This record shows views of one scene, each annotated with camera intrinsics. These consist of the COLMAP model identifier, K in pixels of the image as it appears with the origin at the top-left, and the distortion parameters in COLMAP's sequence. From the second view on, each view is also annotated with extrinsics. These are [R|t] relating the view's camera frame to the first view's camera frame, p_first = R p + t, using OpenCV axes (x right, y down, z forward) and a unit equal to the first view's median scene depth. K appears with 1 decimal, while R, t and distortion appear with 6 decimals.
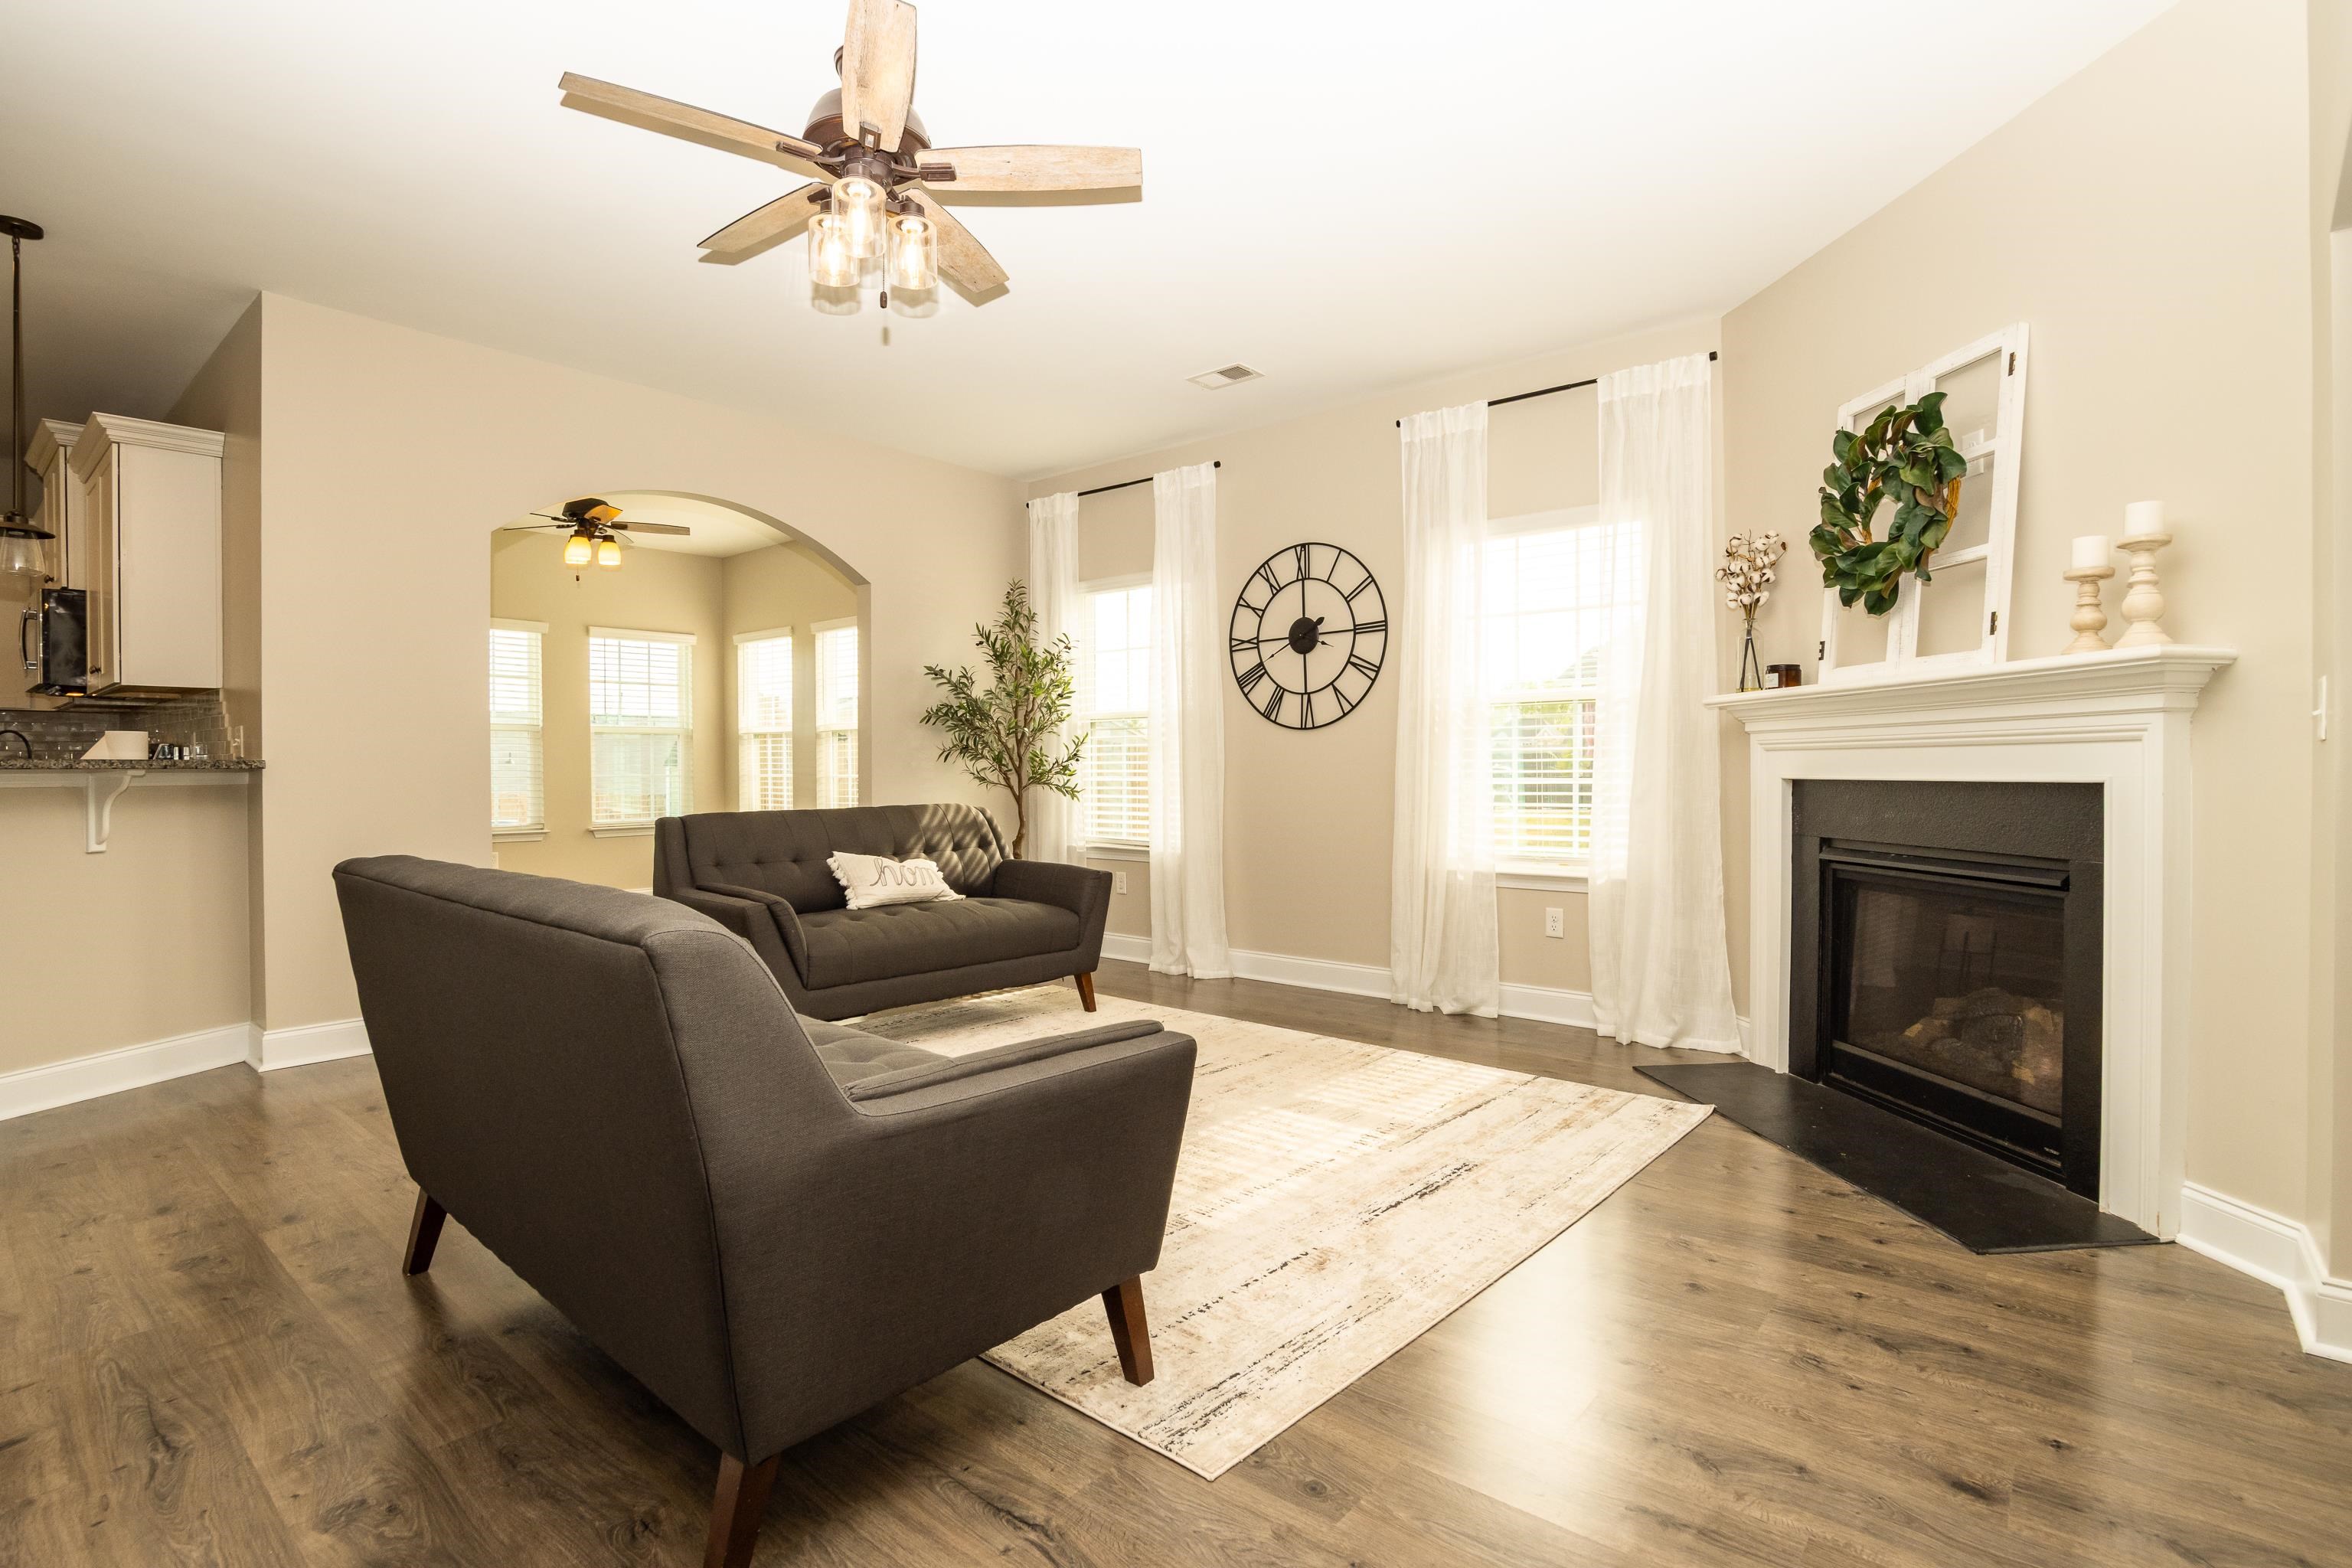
lens RADIAL K [[1129.5, 0, 1173.5], [0, 1129.5, 771.0], [0, 0, 1]] dist [-0.027048, 0.004138]
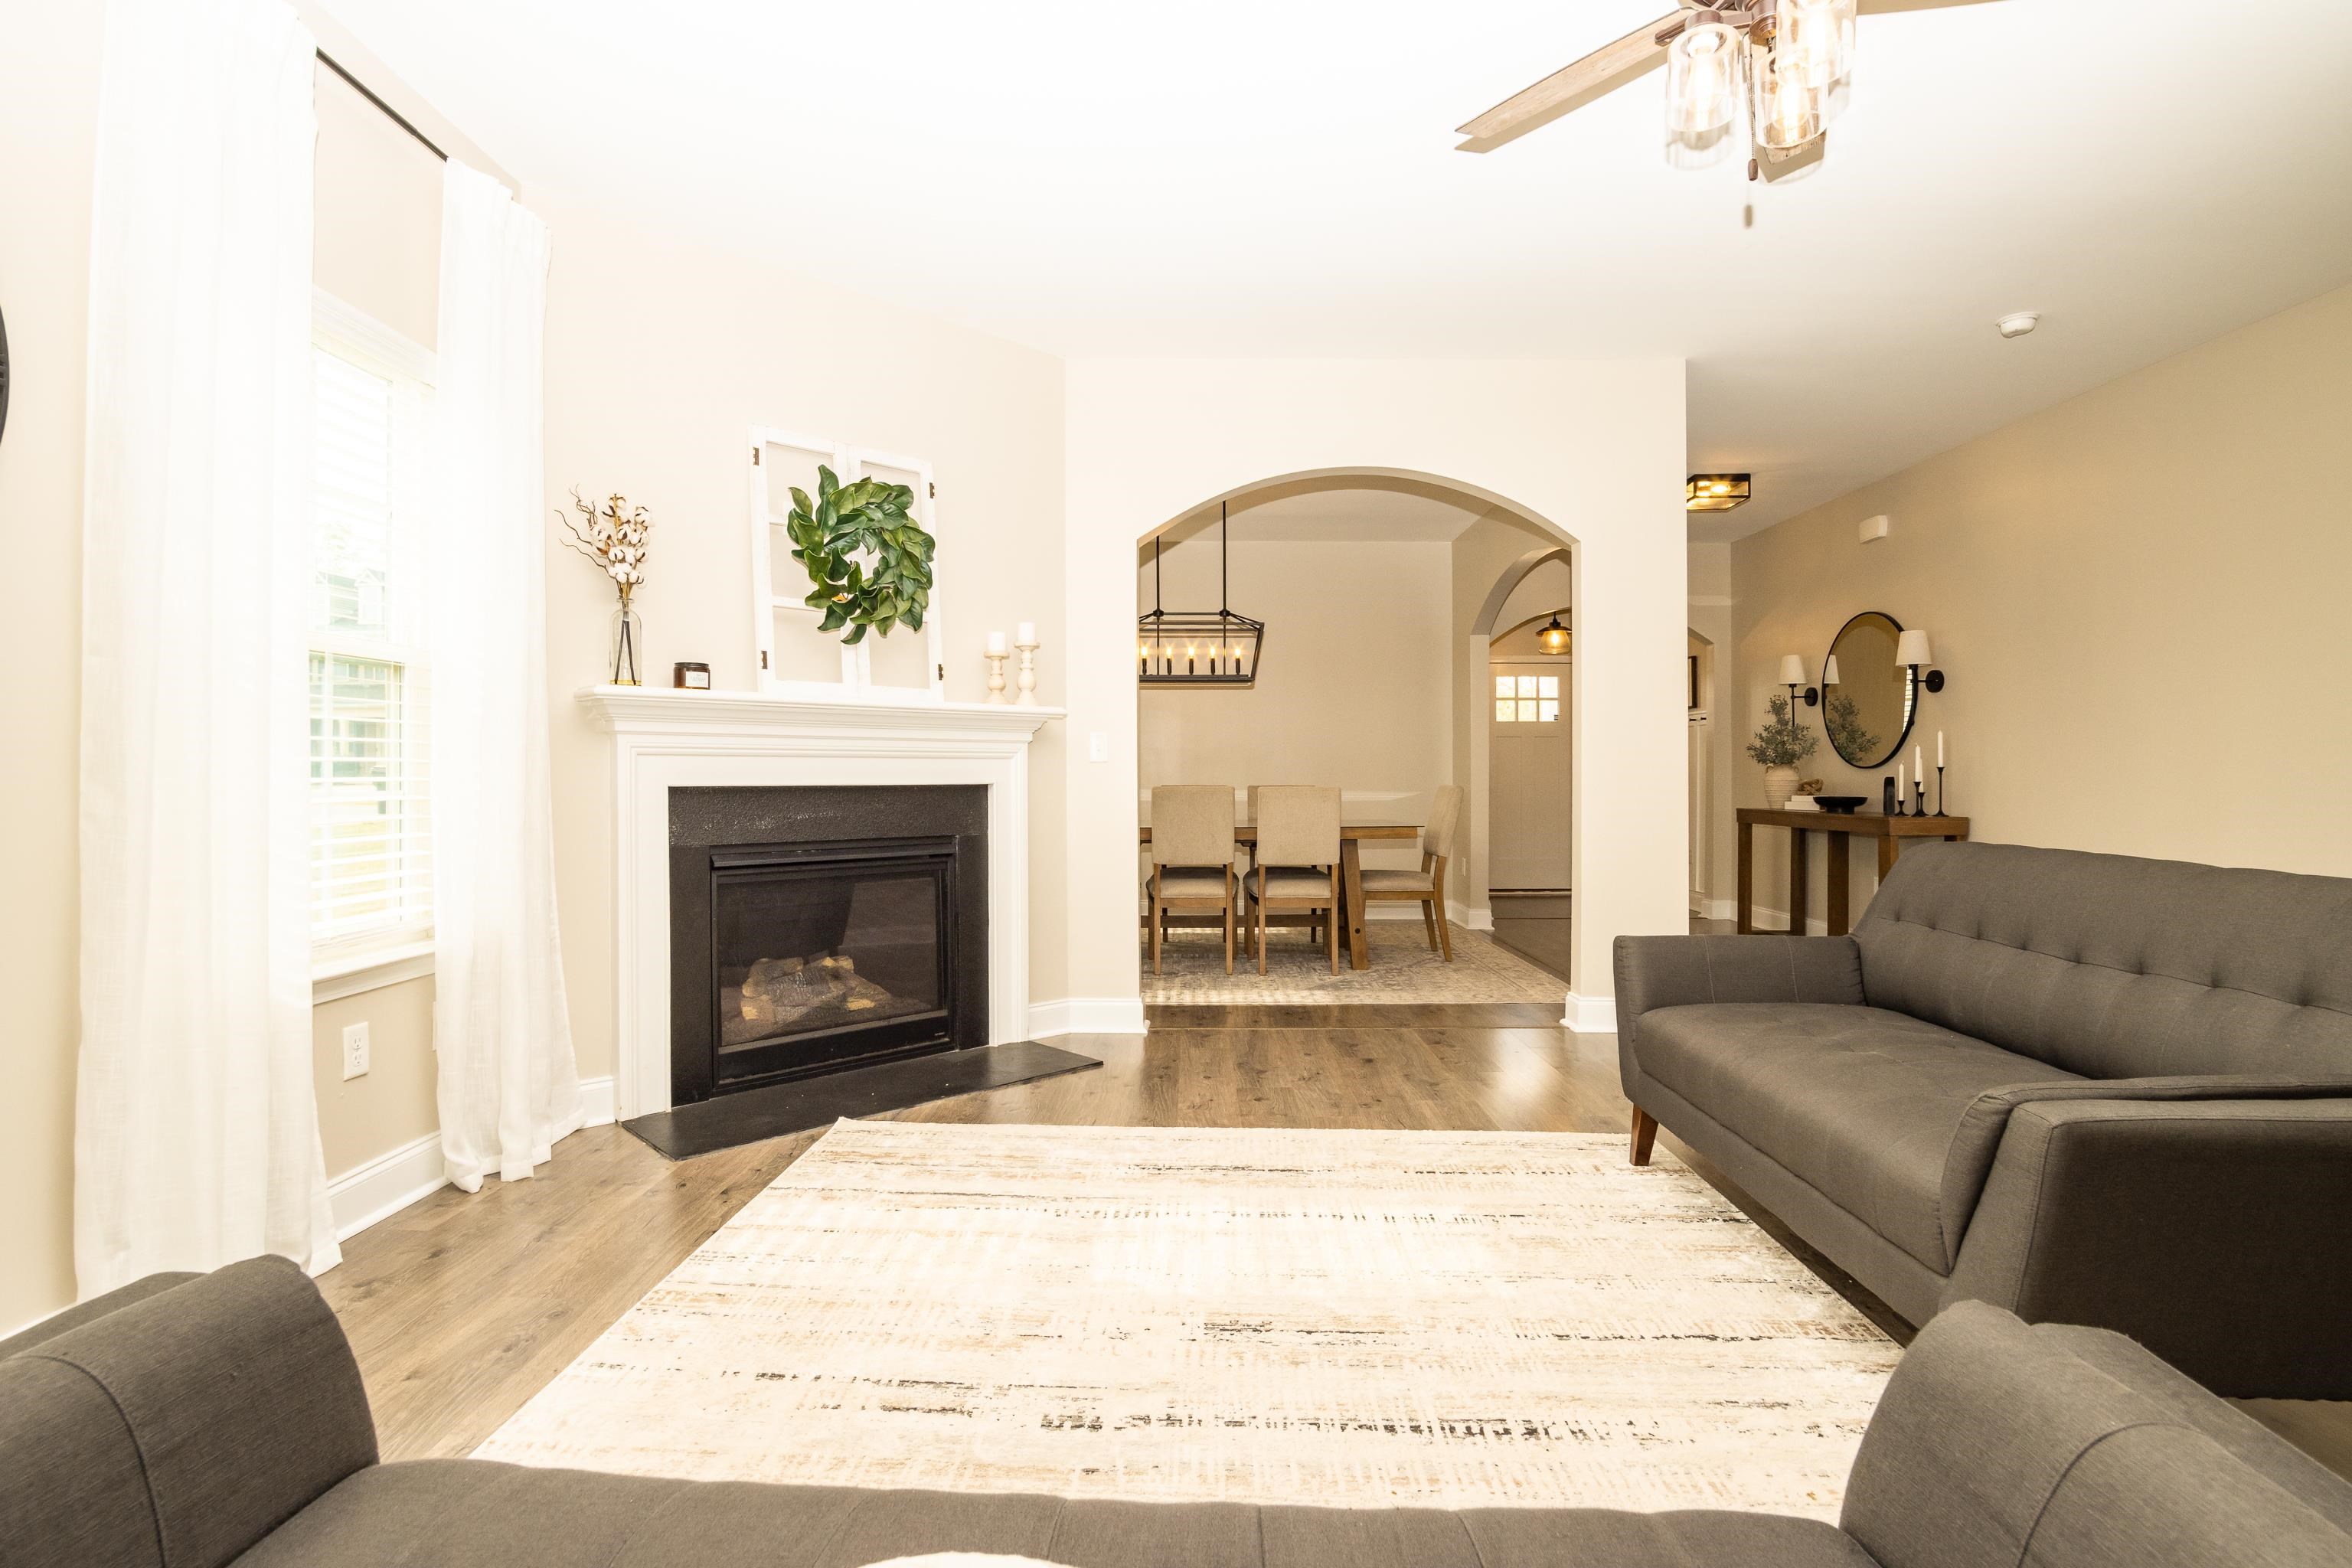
lens RADIAL K [[1129.5, 0, 1170.4], [0, 1129.5, 772.8], [0, 0, 1]] dist [-0.027048, 0.004138]
pose [[-0.615899, -0.006092, 0.787801, -0.309324], [-0.004223, 0.999981, 0.004431, -0.006999], [-0.787813, -0.000598, -0.615914, 0.890195]]
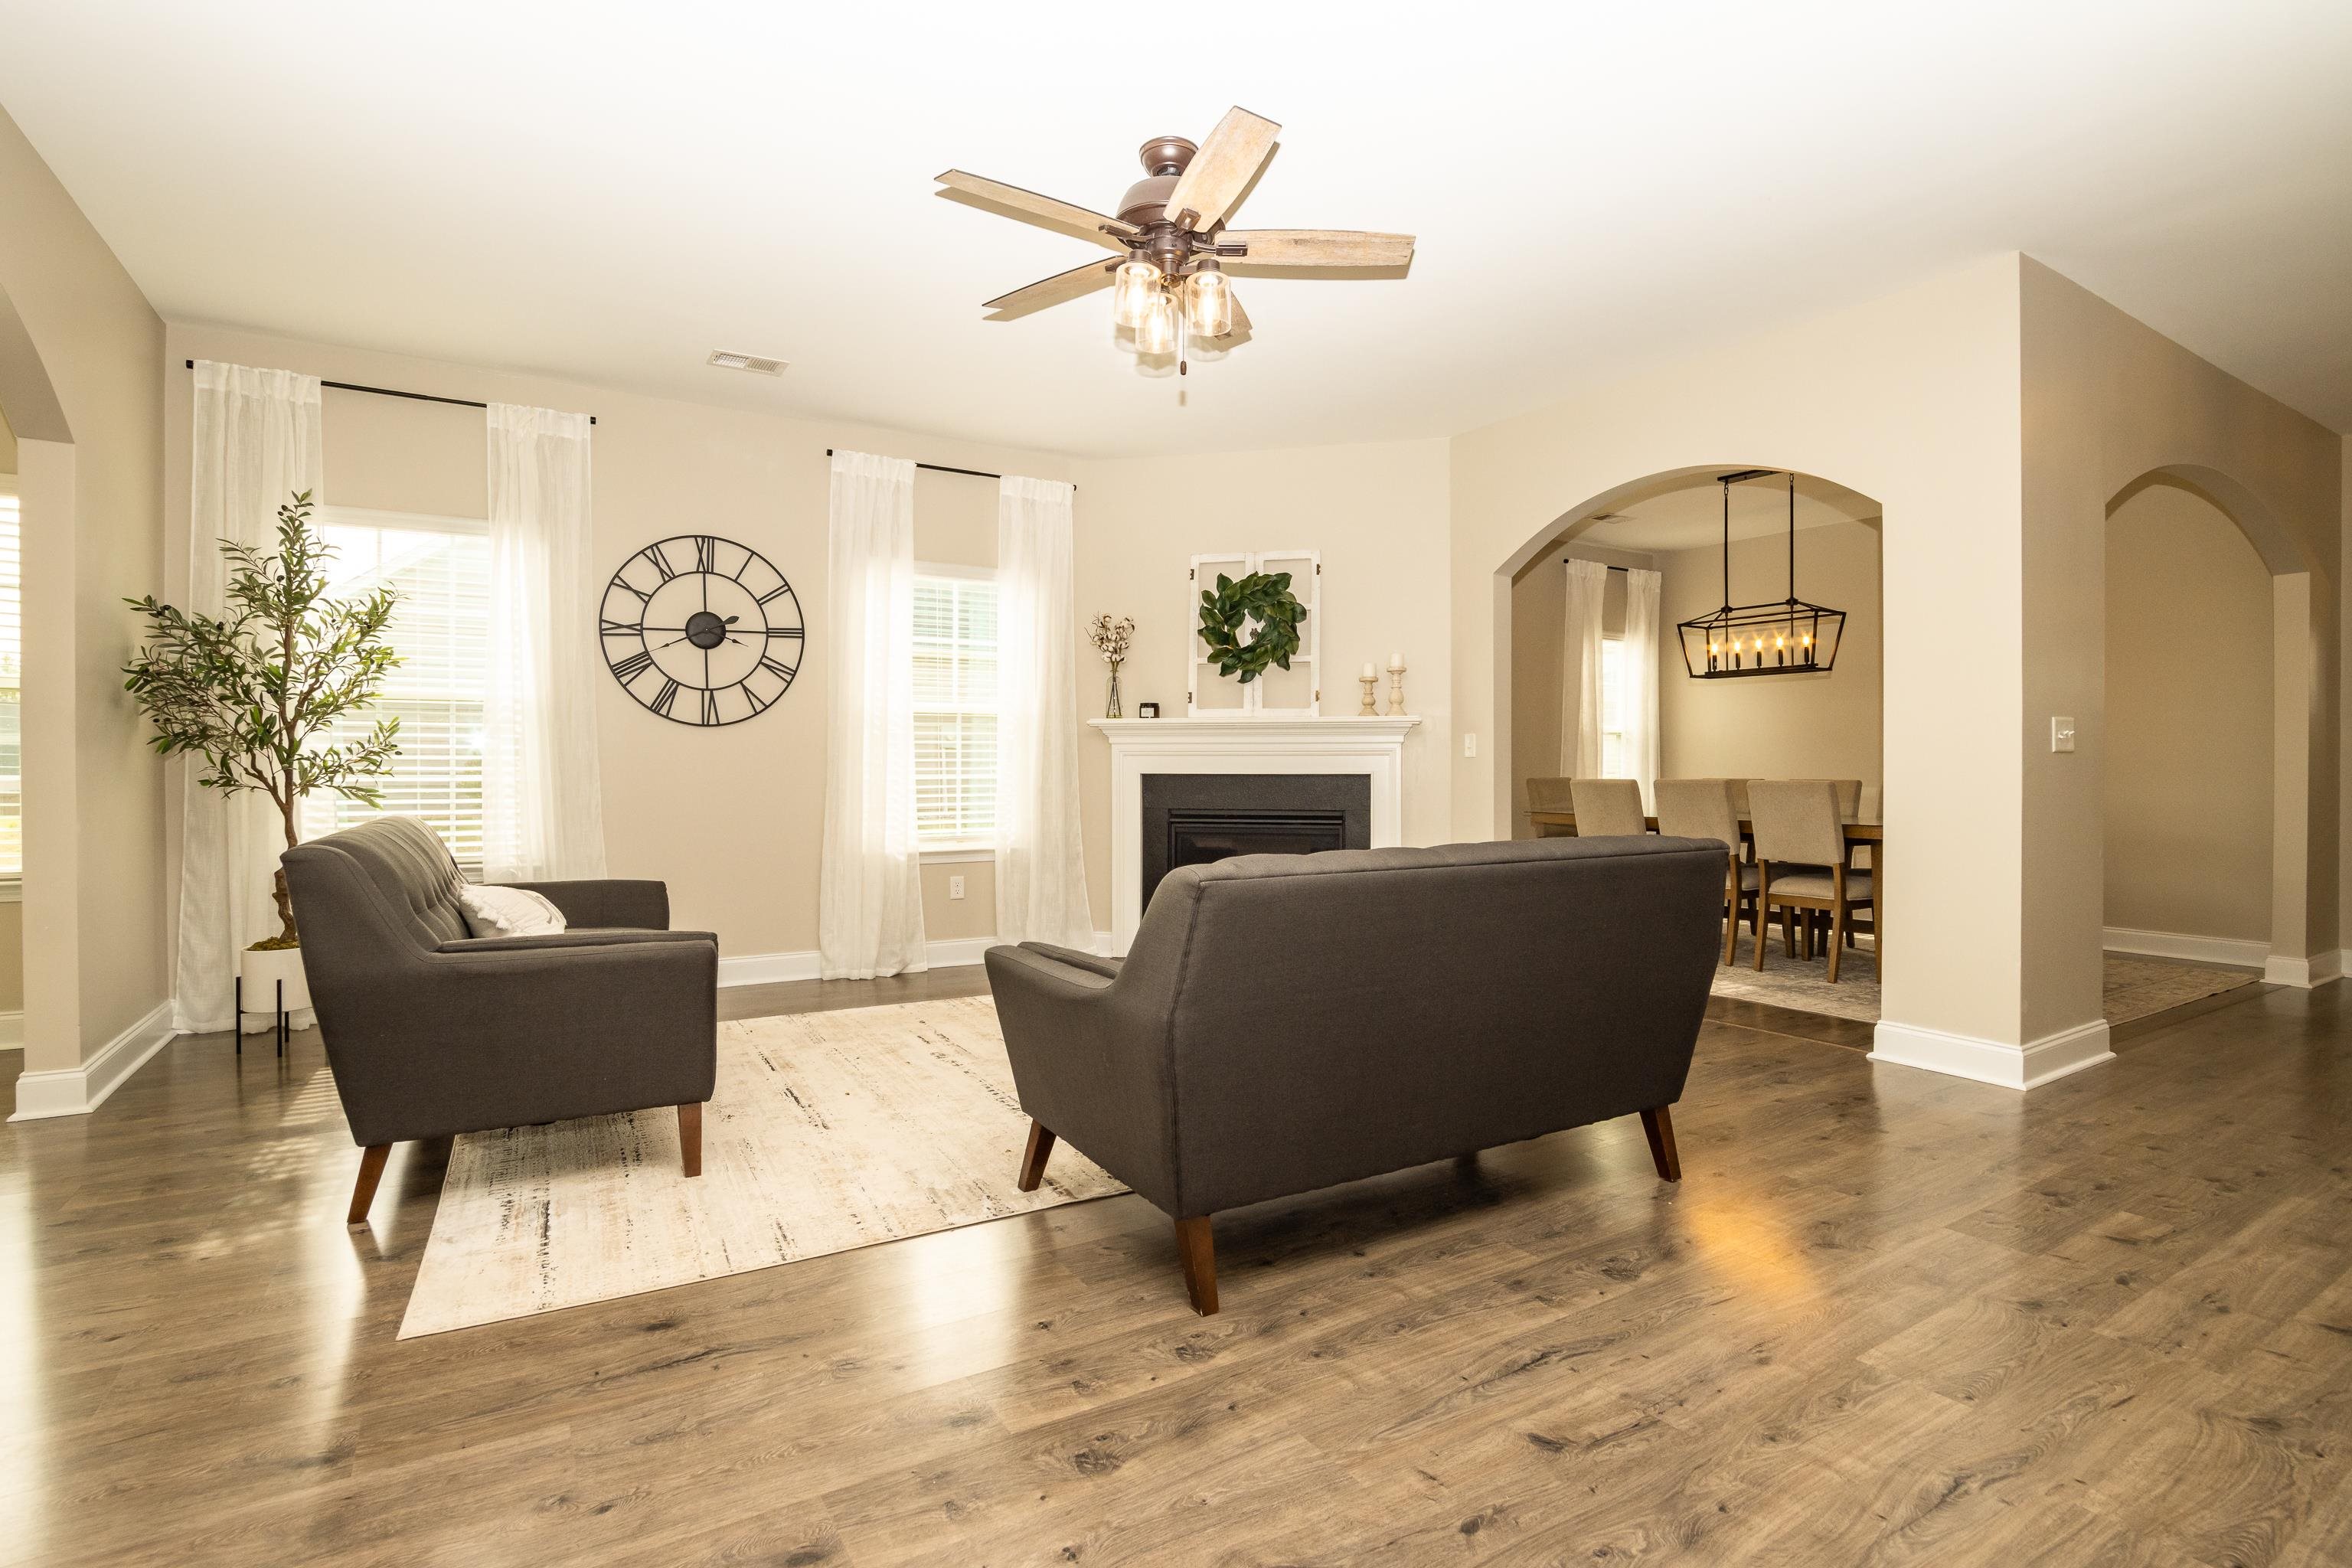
lens RADIAL K [[1129.5, 0, 1169.1], [0, 1129.5, 765.4], [0, 0, 1]] dist [-0.027048, 0.004138]
pose [[0.312817, 0.001608, 0.949812, -0.705278], [0.000299, 0.999998, -0.001792, -0.001560], [-0.949813, 0.000845, 0.312816, 0.328877]]
